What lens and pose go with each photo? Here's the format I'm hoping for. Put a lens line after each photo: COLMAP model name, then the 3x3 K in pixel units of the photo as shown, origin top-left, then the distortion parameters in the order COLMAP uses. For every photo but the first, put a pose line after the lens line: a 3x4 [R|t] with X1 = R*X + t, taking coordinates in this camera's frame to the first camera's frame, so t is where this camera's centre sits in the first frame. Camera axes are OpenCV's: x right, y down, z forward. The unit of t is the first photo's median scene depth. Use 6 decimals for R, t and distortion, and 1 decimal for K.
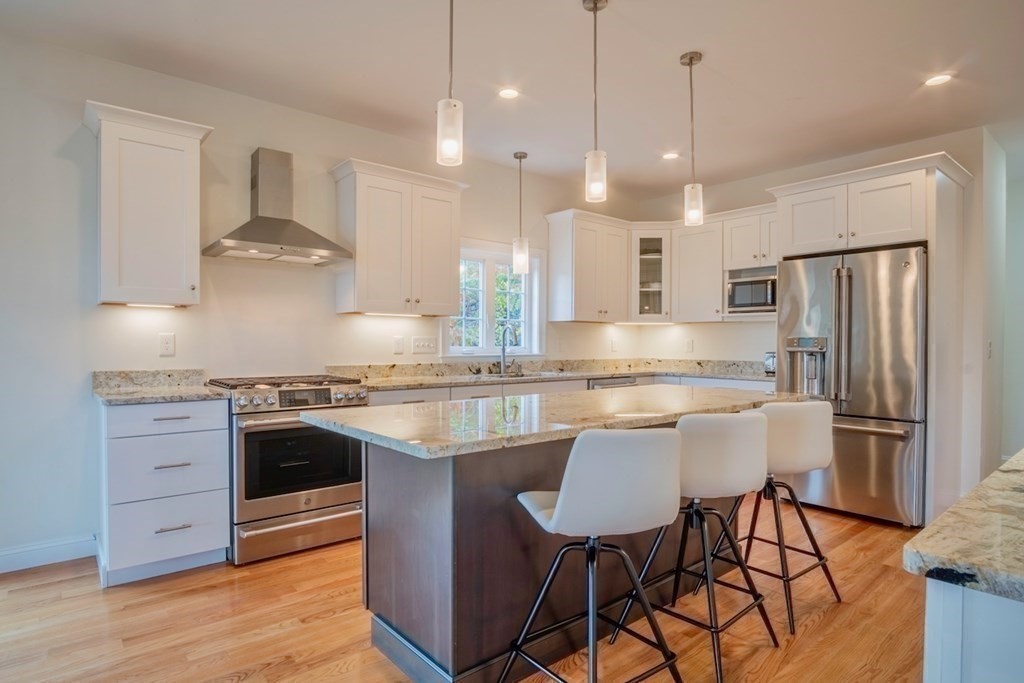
lens RADIAL K [[550.3, 0, 505.7], [0, 550.3, 342.7], [0, 0, 1]] dist [-0.030529, 0.002295]
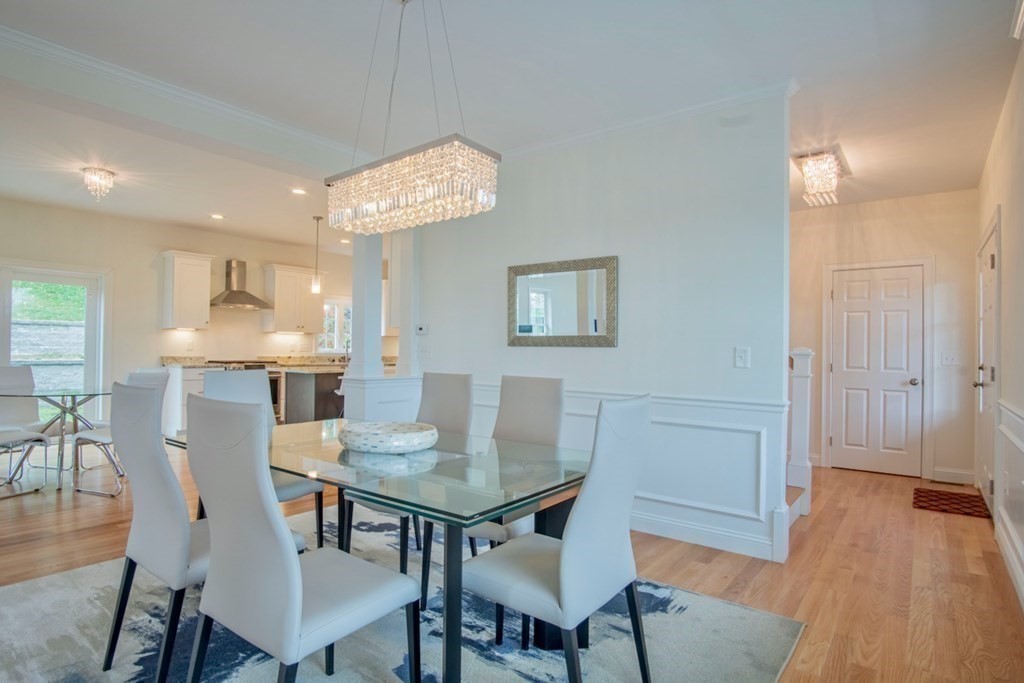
lens RADIAL K [[550.3, 0, 509.0], [0, 550.3, 344.5], [0, 0, 1]] dist [-0.030529, 0.002295]
pose [[0.976153, 0.010482, 0.216829, 0.183922], [-0.008808, 0.999923, -0.008684, 0.006695], [-0.216904, 0.006567, 0.976171, -1.427492]]
